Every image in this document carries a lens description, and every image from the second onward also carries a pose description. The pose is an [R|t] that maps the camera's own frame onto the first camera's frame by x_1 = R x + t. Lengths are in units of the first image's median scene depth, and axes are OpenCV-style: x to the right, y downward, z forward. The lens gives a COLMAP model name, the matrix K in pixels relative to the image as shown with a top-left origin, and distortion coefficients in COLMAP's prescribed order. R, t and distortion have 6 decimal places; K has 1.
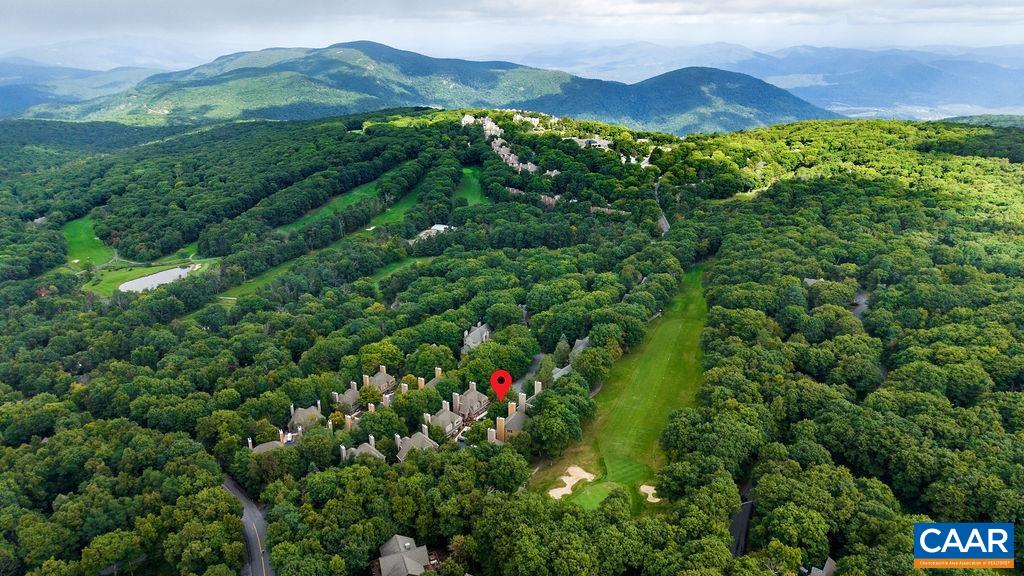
lens RADIAL K [[639.8, 0, 512.0], [0, 639.8, 288.0], [0, 0, 1]] dist [0.006539, -0.002959]
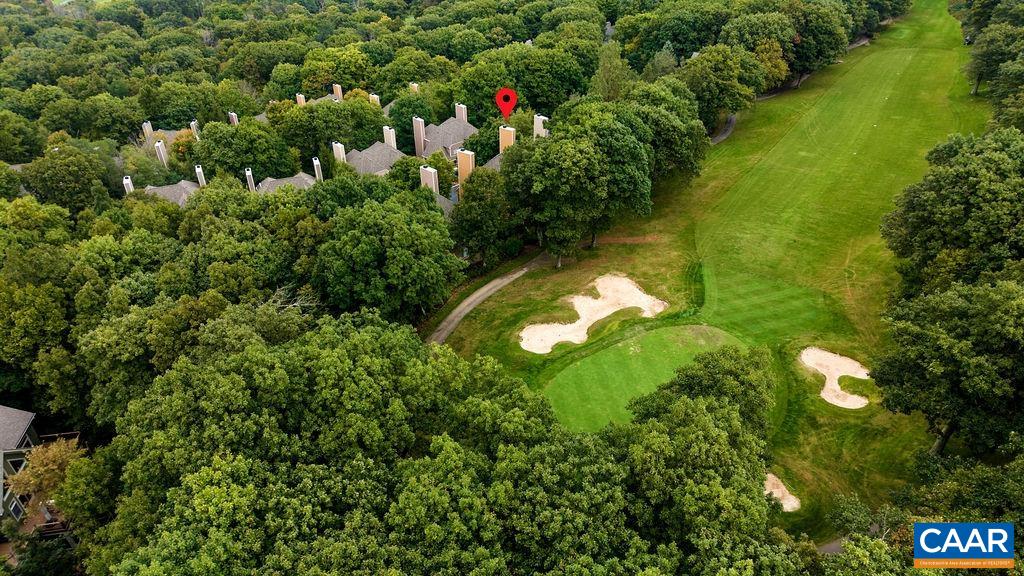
lens RADIAL K [[639.8, 0, 512.0], [0, 639.8, 288.0], [0, 0, 1]] dist [0.006539, -0.002959]
pose [[0.975989, 0.113419, -0.185960, 0.109205], [-0.062091, 0.963182, 0.261581, 0.194338], [0.208781, -0.243754, 0.947098, 0.639387]]
